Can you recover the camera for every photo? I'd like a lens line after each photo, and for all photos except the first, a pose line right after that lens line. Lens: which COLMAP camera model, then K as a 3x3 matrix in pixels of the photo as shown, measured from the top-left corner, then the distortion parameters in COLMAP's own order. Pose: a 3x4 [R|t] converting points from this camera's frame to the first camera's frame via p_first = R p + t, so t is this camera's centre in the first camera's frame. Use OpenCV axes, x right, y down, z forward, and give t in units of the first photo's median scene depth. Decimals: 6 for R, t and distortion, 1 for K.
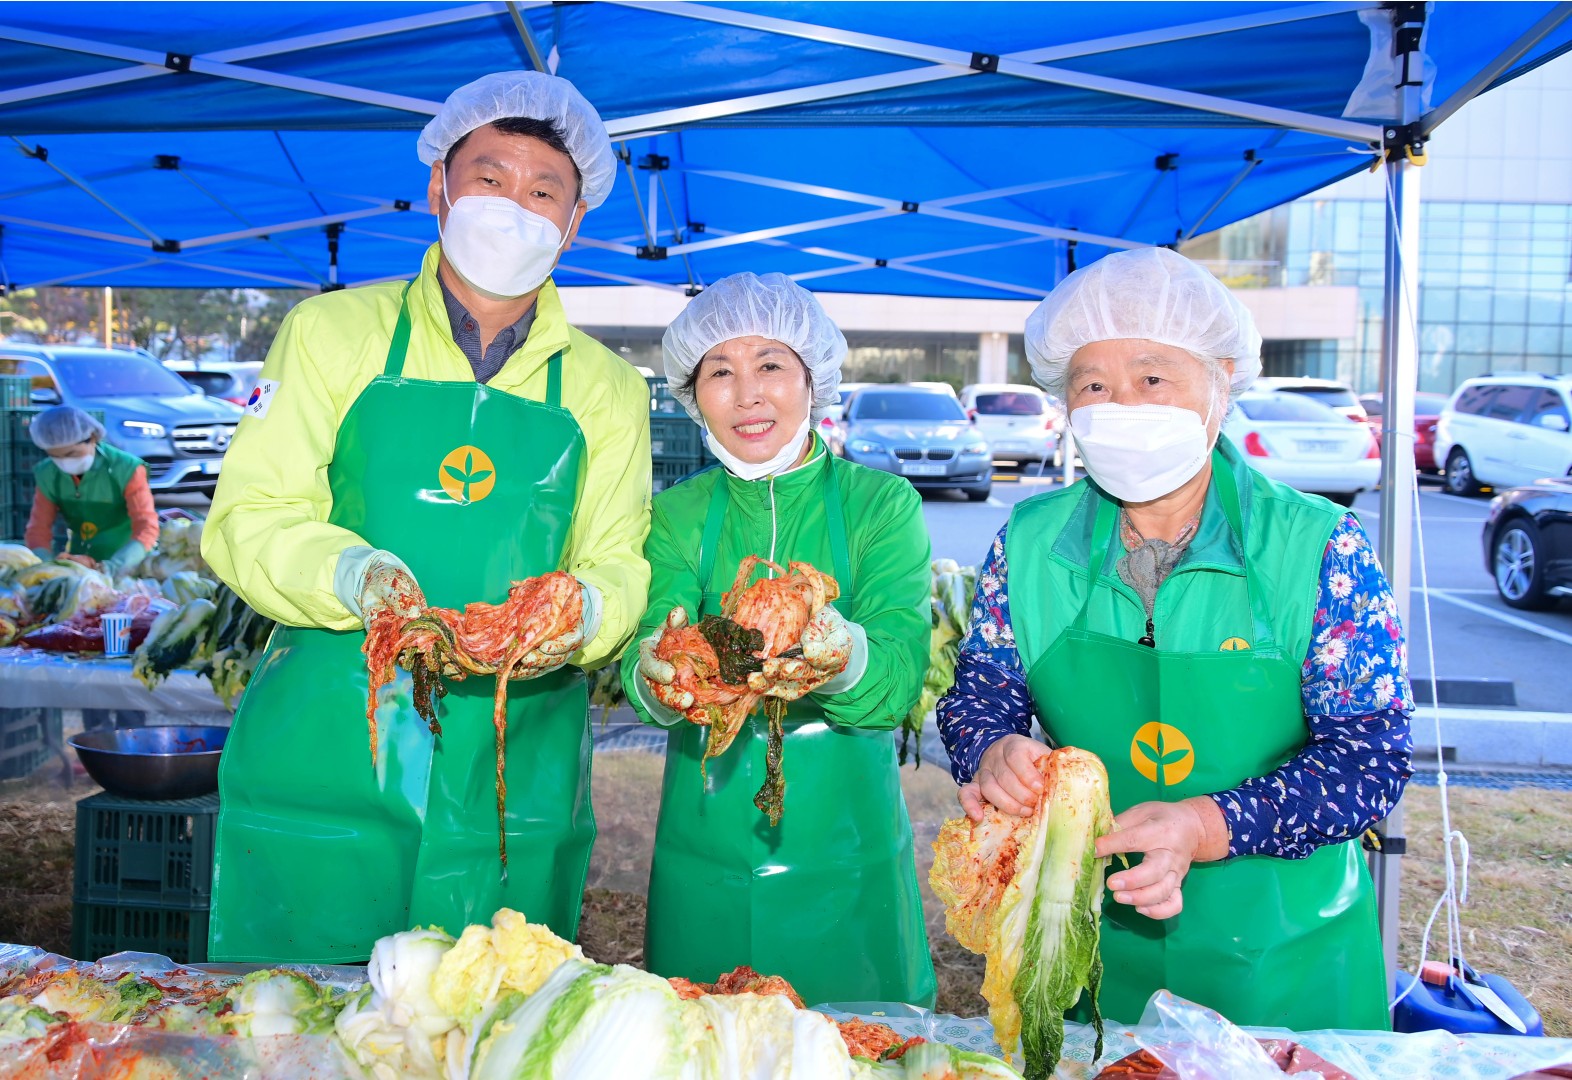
lens RADIAL K [[1427.2, 0, 684.9], [0, 1427.2, 520.1], [0, 0, 1]] dist [-0.035633, 0.000000]
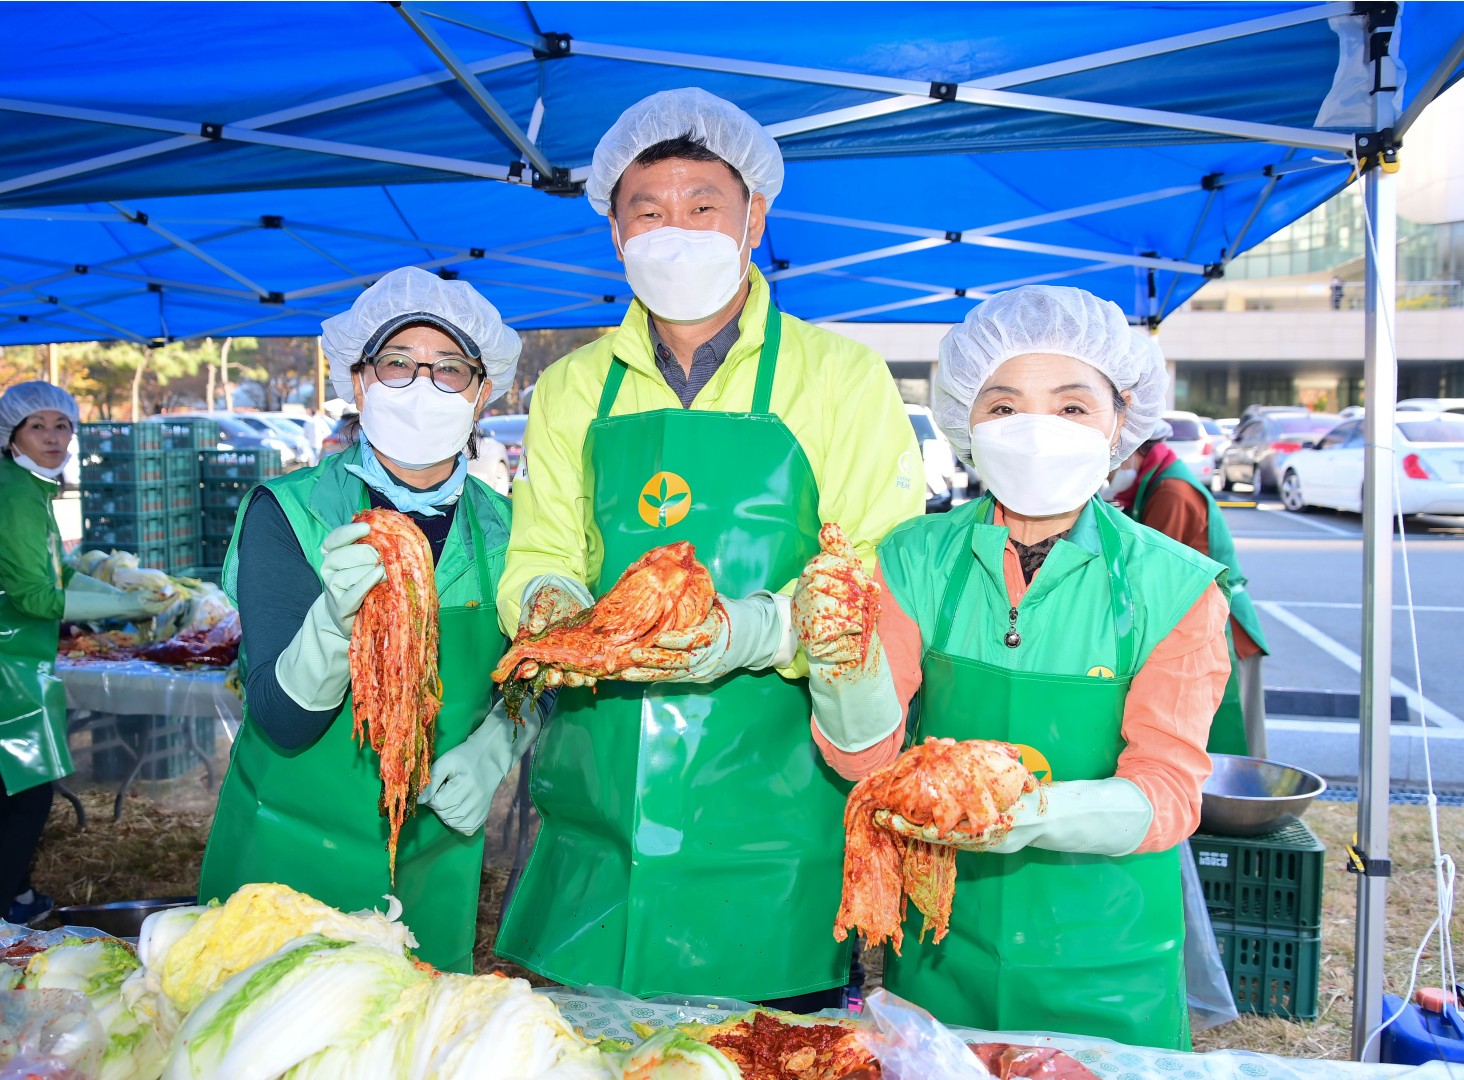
lens RADIAL K [[1360.1, 0, 686.5], [0, 1360.1, 551.3], [0, 0, 1]] dist [-0.035650, 0.000000]
pose [[0.989513, -0.005732, -0.144332, 0.123114], [0.006006, 0.999981, 0.001457, 0.004885], [0.144321, -0.002309, 0.989528, 0.005664]]
